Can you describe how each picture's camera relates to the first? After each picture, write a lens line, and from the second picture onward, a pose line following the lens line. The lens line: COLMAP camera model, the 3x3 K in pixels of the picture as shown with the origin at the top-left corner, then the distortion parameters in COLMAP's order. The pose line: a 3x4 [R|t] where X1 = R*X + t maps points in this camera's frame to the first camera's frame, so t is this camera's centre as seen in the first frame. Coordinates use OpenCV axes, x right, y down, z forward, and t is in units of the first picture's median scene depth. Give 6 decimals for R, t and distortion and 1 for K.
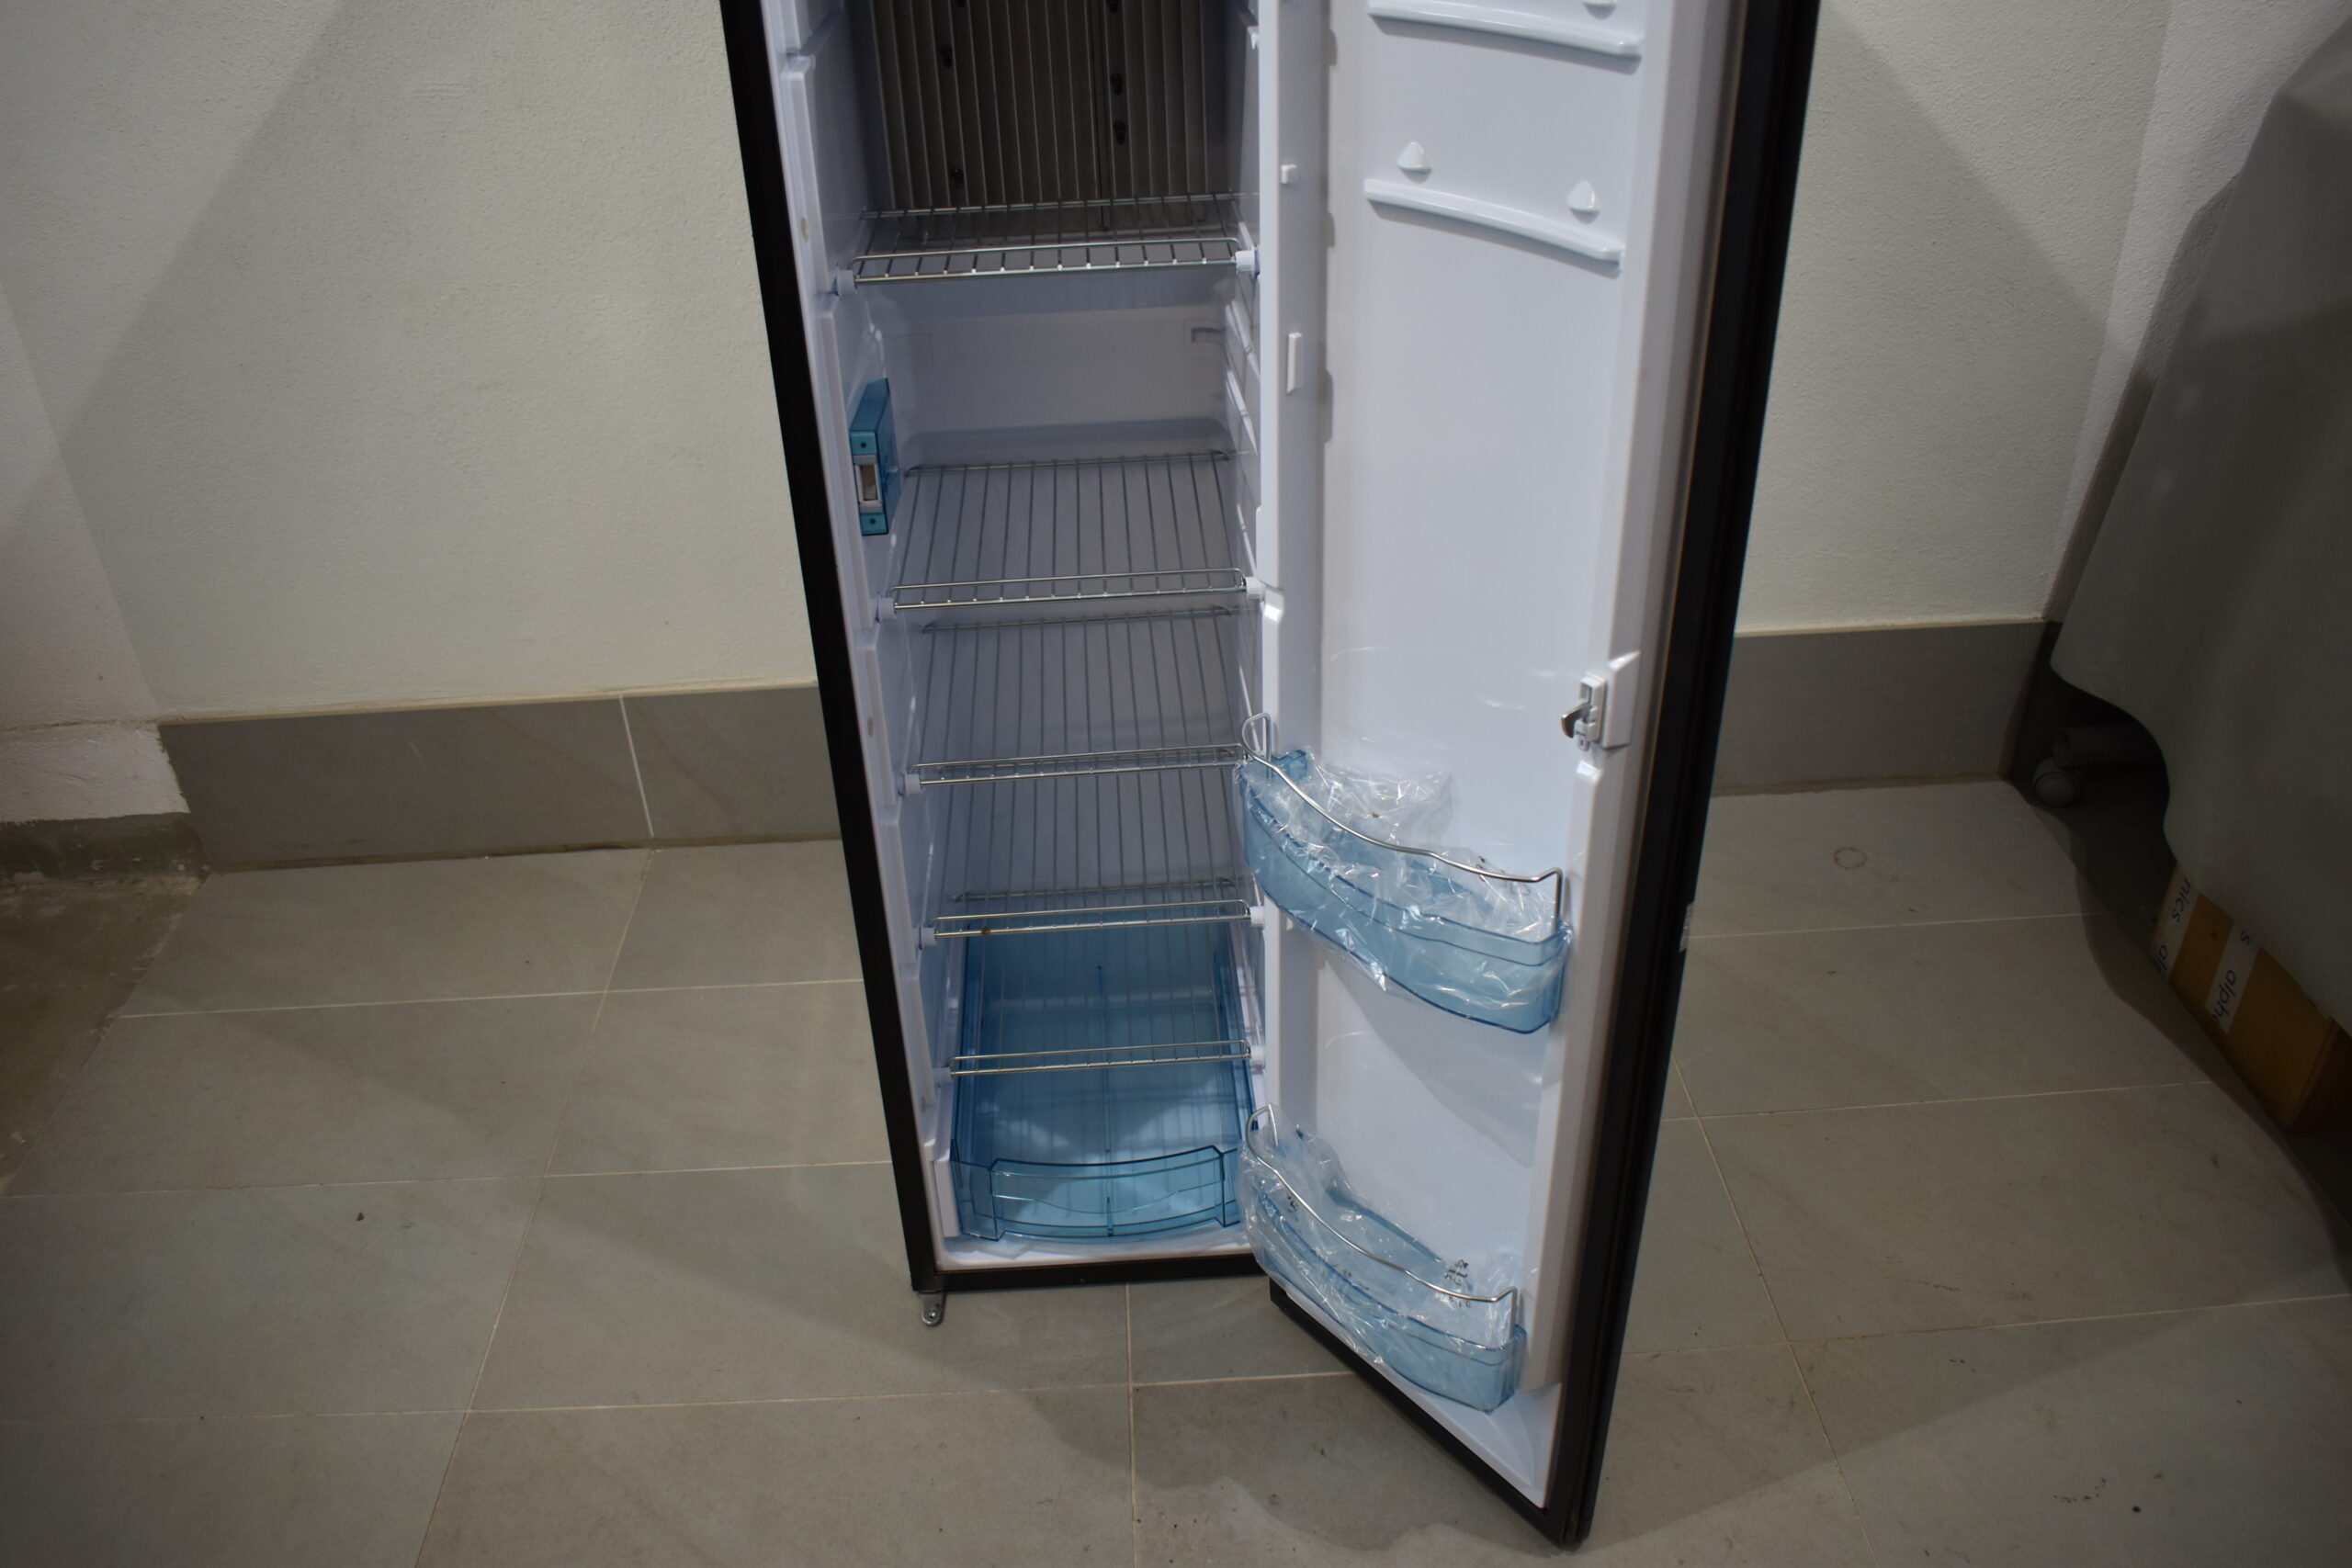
lens RADIAL K [[1824.7, 0, 1175.2], [0, 1824.7, 792.2], [0, 0, 1]] dist [-0.098125, 0.014302]
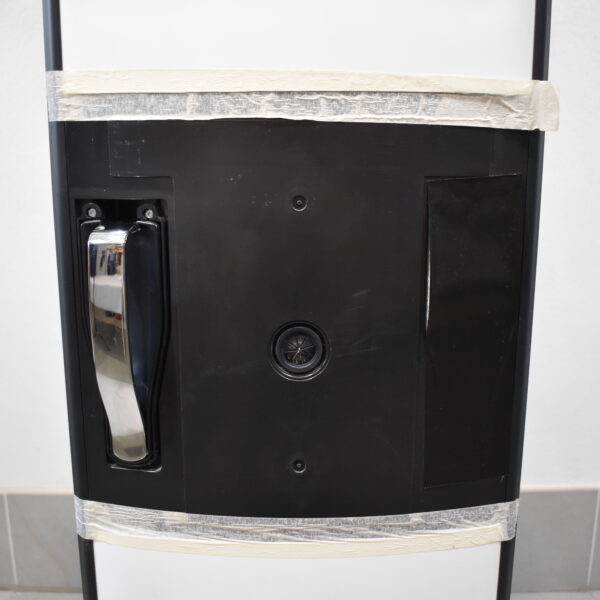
lens RADIAL K [[763.5, 0, 300.0], [0, 763.5, 300.1], [0, 0, 1]] dist [-0.080071, 0.000000]
pose [[0.998754, 0.038890, -0.031261, -0.032685], [-0.047080, 0.942012, -0.332259, -0.006016], [0.016526, 0.333317, 0.942670, 0.371066]]
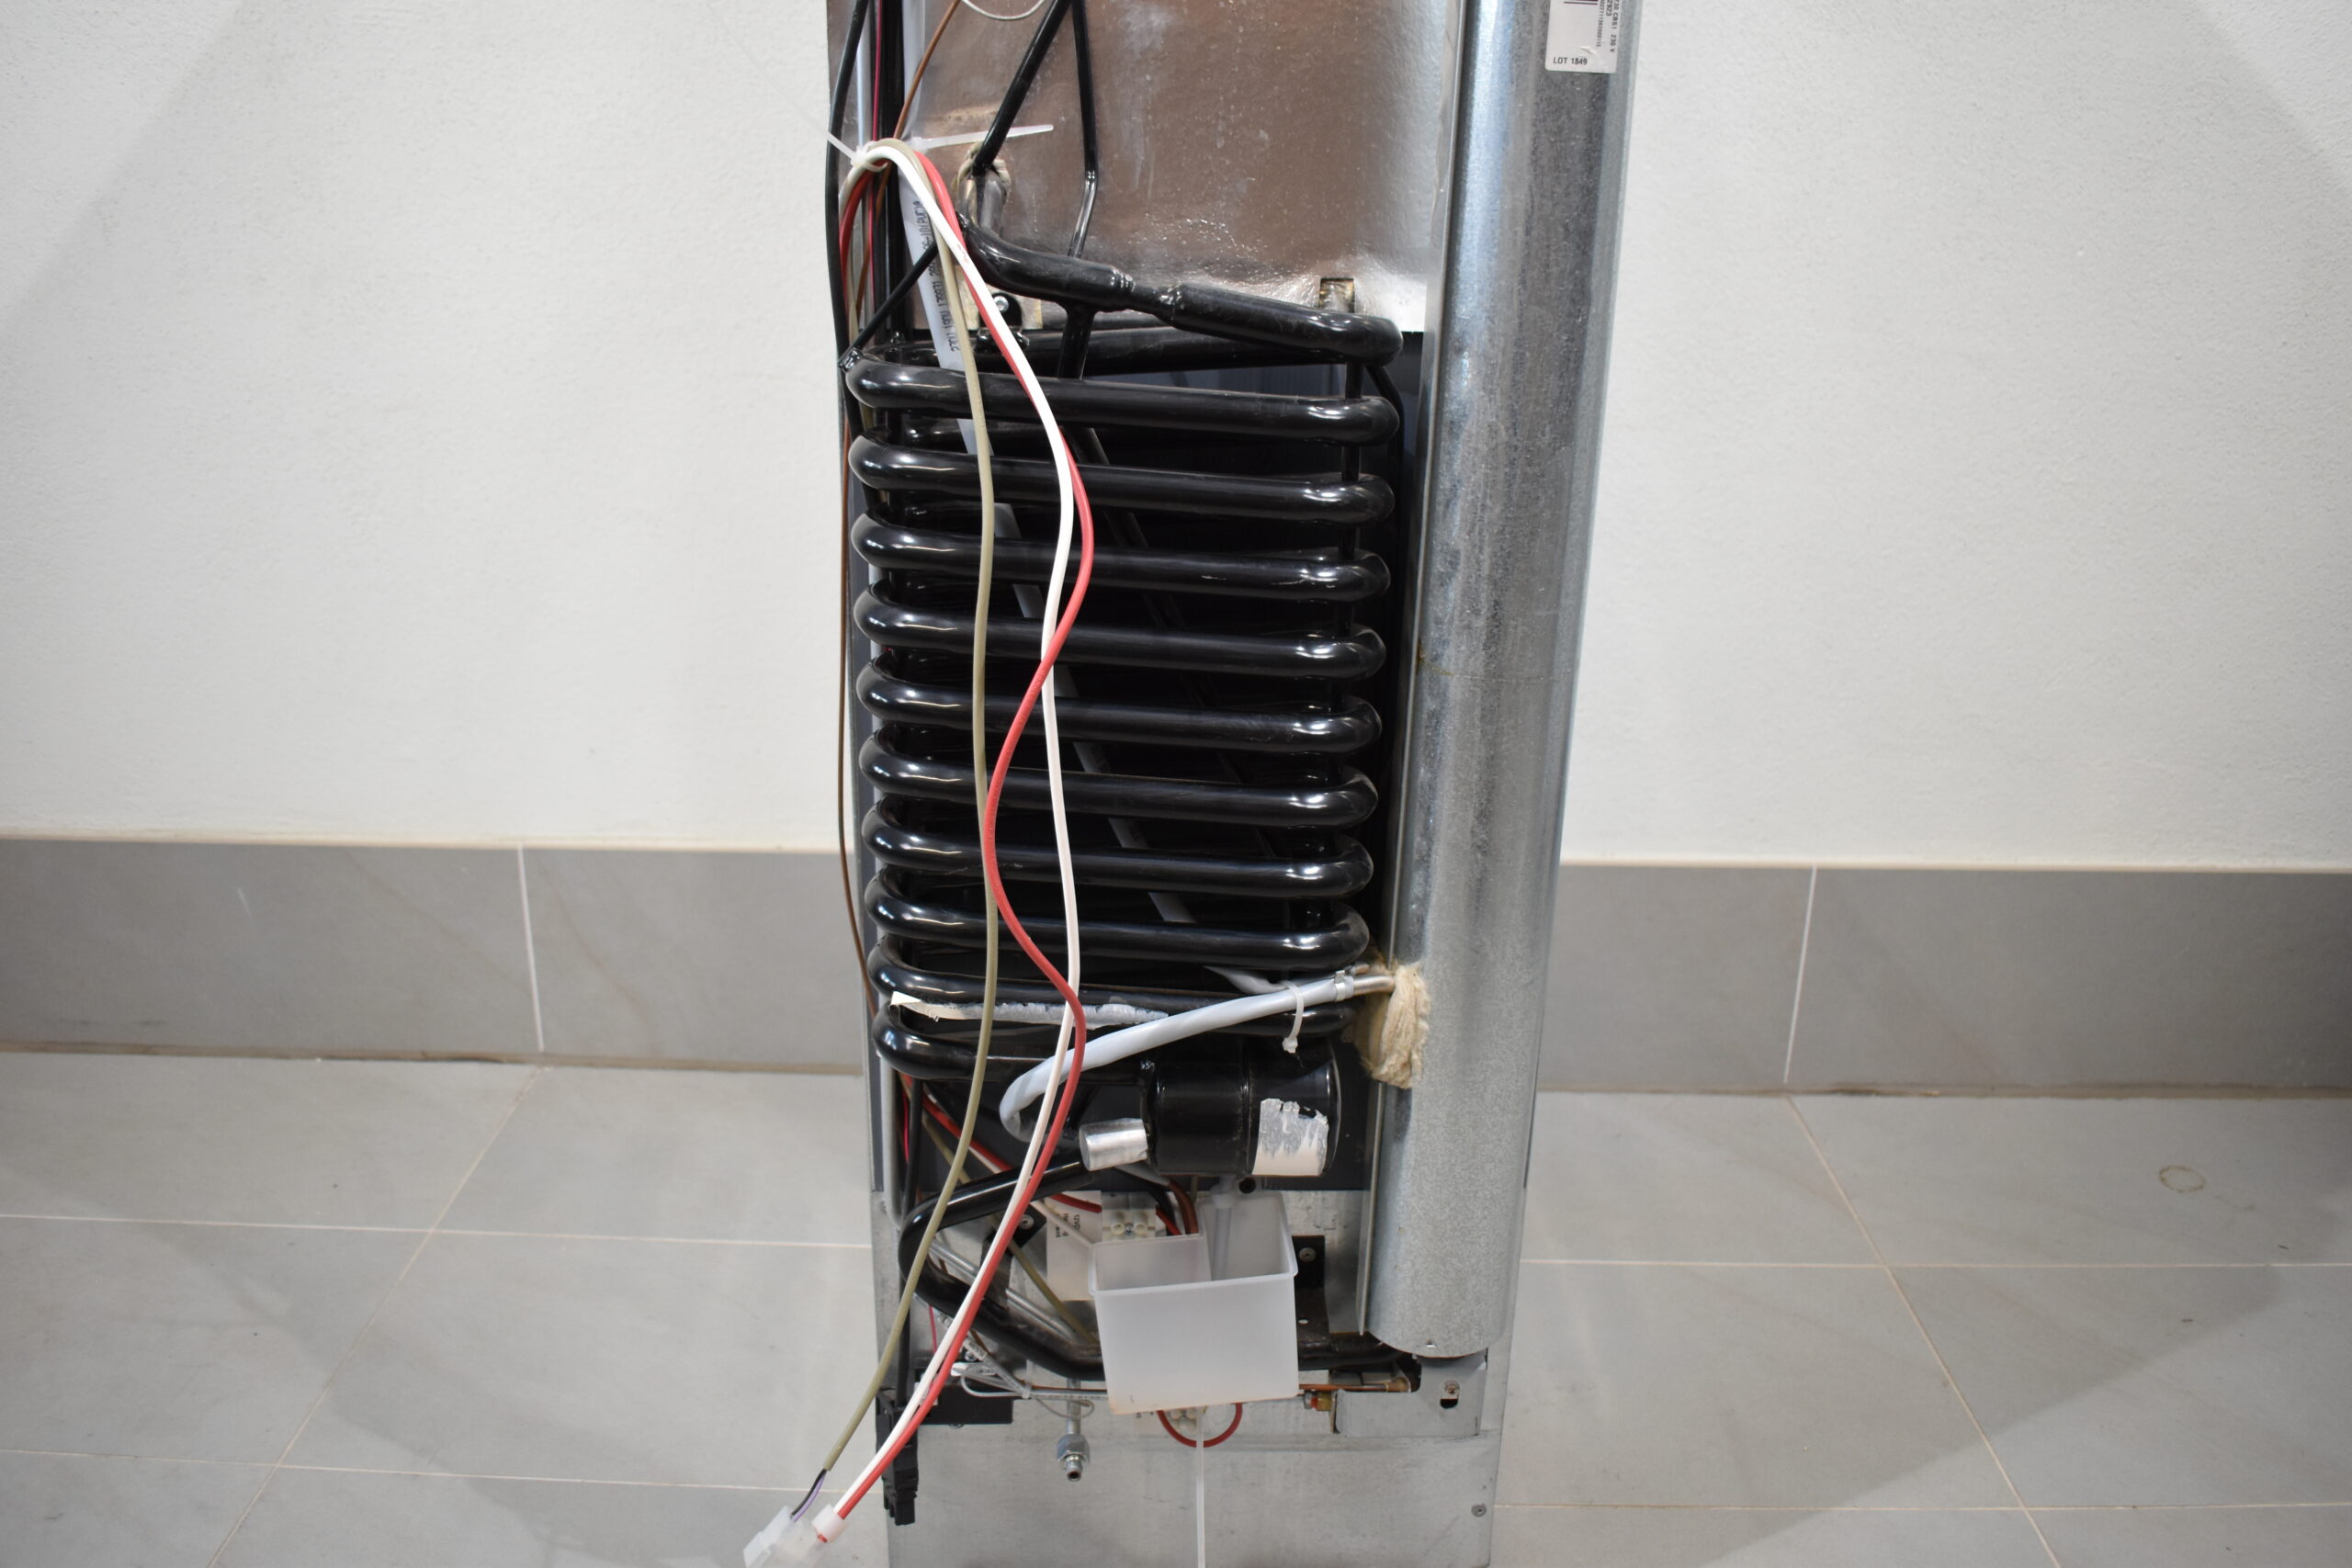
lens RADIAL K [[1959.9, 0, 1178.0], [0, 1959.9, 780.4], [0, 0, 1]] dist [-0.093318, 0.013853]
pose [[0.997306, 0.064365, -0.035190, -0.009820], [-0.070914, 0.968678, -0.237981, 0.110625], [0.018770, 0.239835, 0.970632, 0.261299]]
